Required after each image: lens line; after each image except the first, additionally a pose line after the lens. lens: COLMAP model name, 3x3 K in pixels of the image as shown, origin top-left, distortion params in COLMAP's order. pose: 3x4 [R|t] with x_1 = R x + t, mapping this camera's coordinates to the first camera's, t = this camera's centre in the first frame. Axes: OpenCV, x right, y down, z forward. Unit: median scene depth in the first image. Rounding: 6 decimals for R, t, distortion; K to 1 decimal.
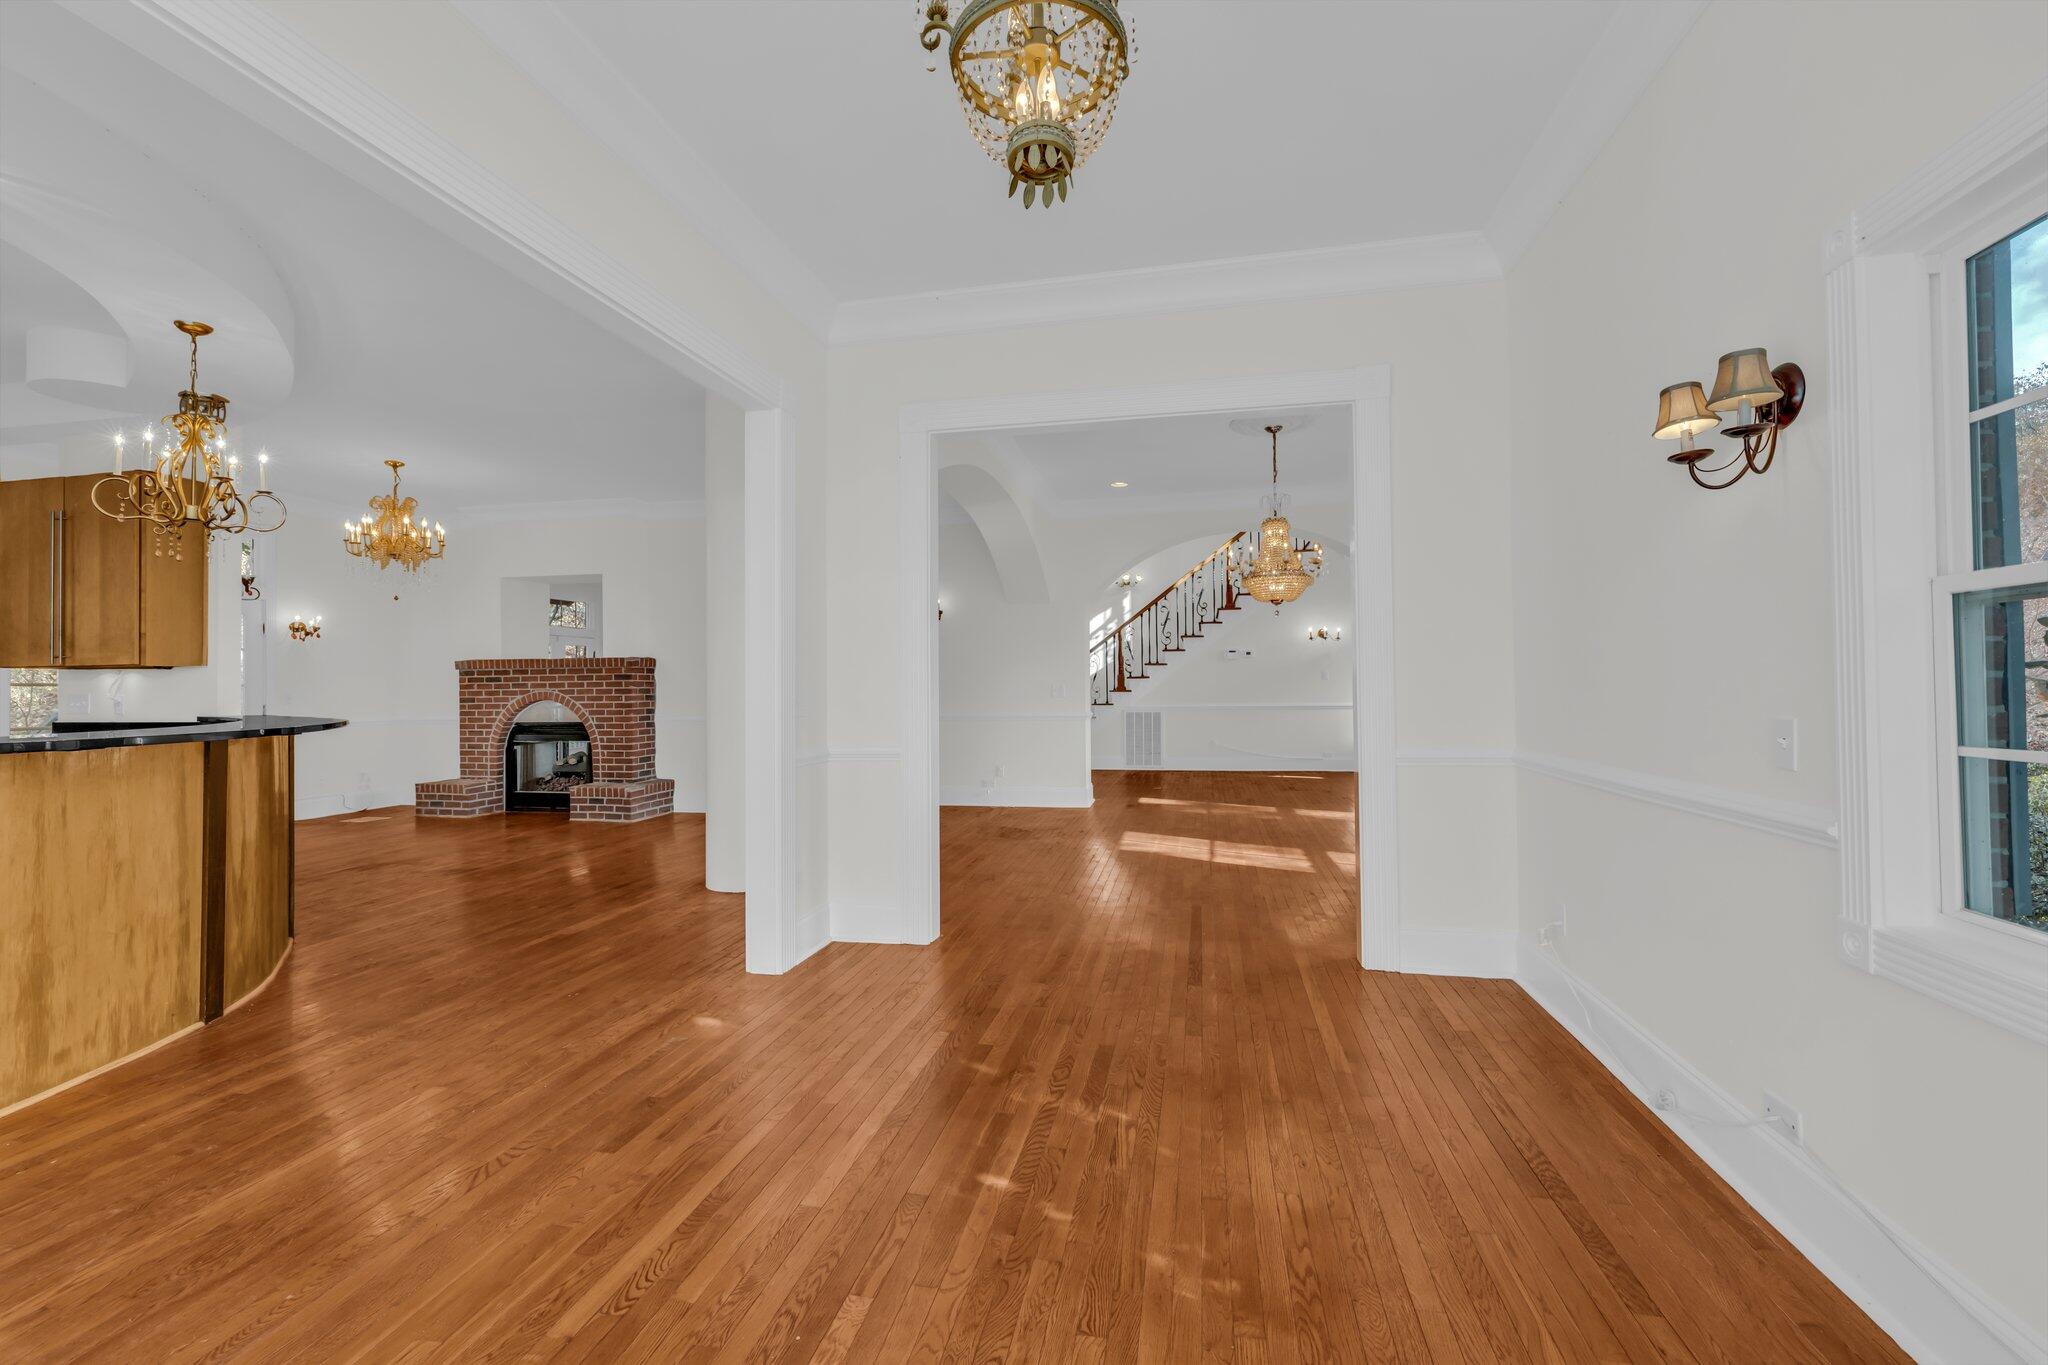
lens RADIAL K [[859.4, 0, 1019.5], [0, 859.4, 676.0], [0, 0, 1]] dist [0.001617, 0.000357]
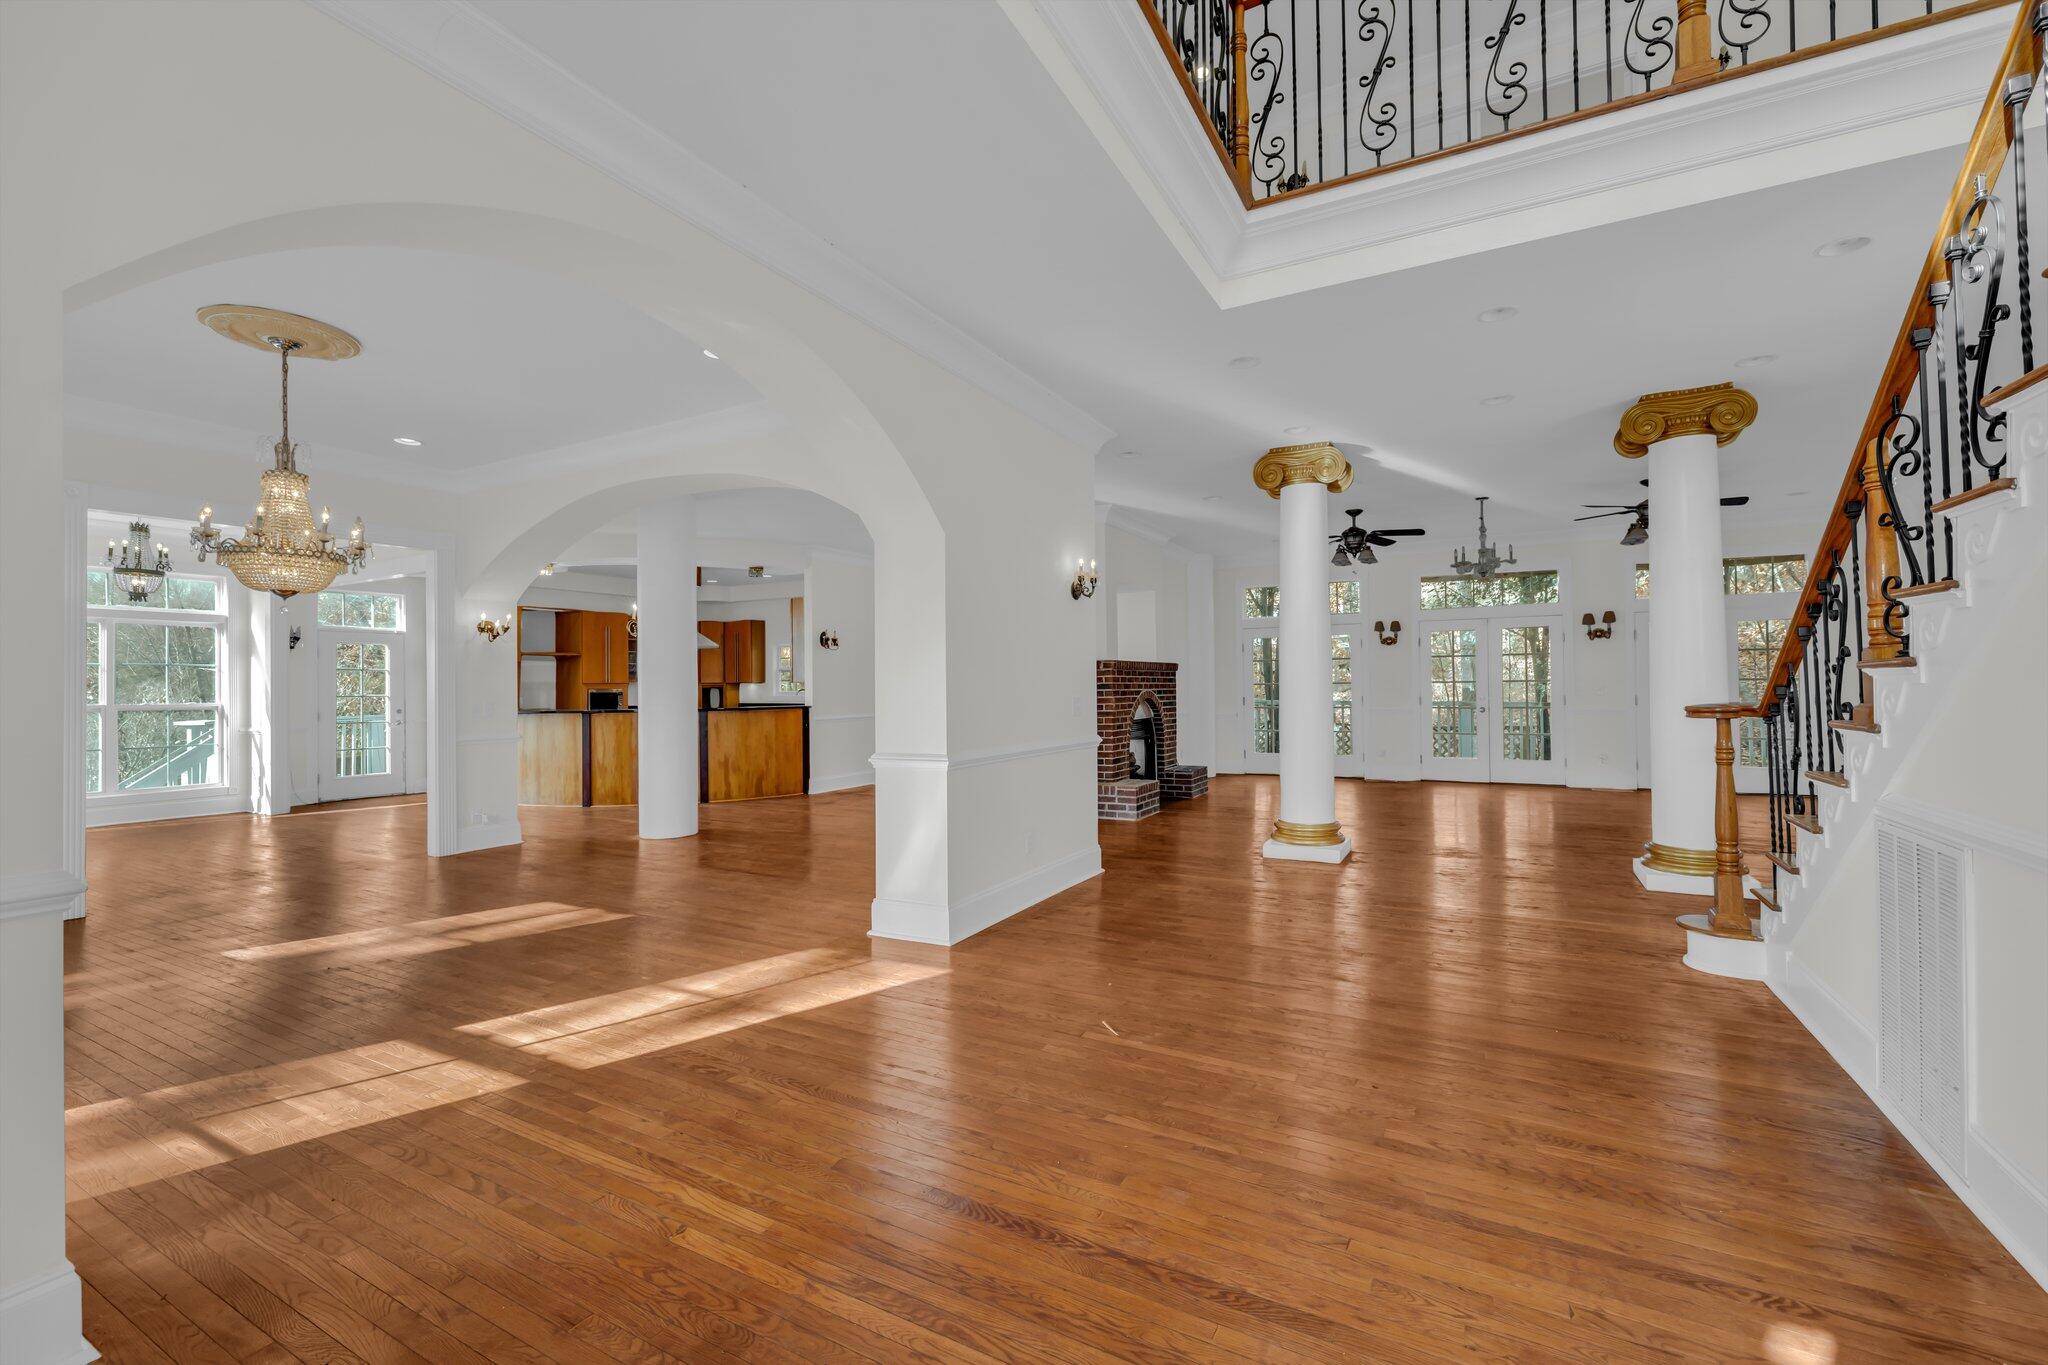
lens RADIAL K [[859.4, 0, 1019.5], [0, 859.4, 676.0], [0, 0, 1]] dist [0.001617, 0.000357]
pose [[-0.293769, 0.000657, -0.955876, 0.570313], [0.031617, 0.999459, -0.009030, 0.006097], [0.955353, -0.032875, -0.293631, 1.285878]]
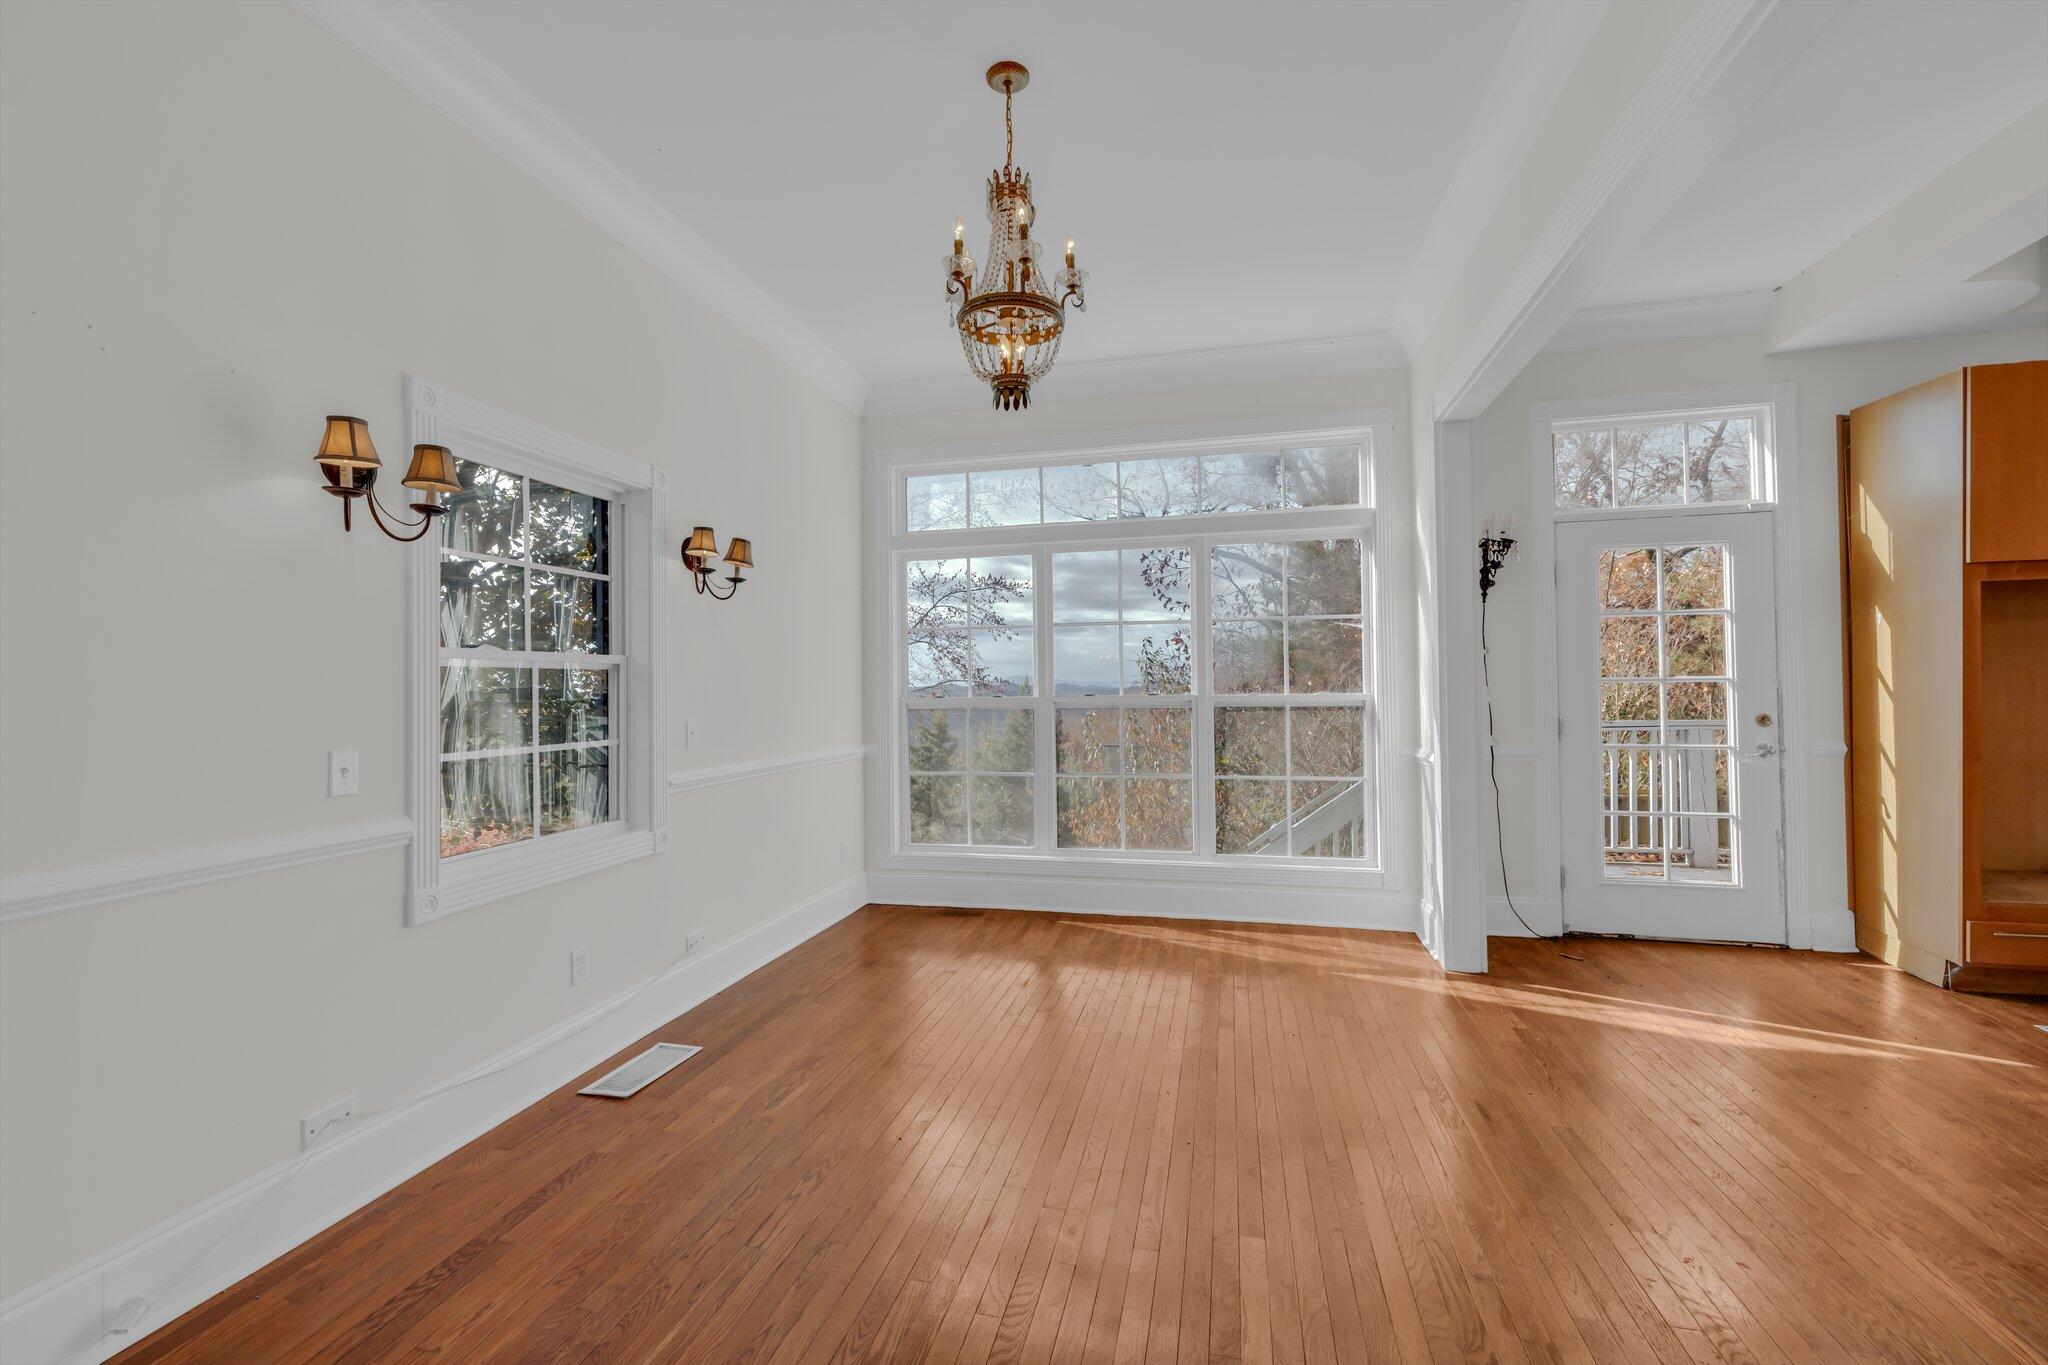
lens RADIAL K [[859.4, 0, 1019.5], [0, 859.4, 676.0], [0, 0, 1]] dist [0.001617, 0.000357]
pose [[-0.999244, 0.021285, 0.032532, -0.004914], [0.020235, 0.999274, -0.032295, 0.000775], [-0.033196, -0.031613, -0.998949, 0.490001]]
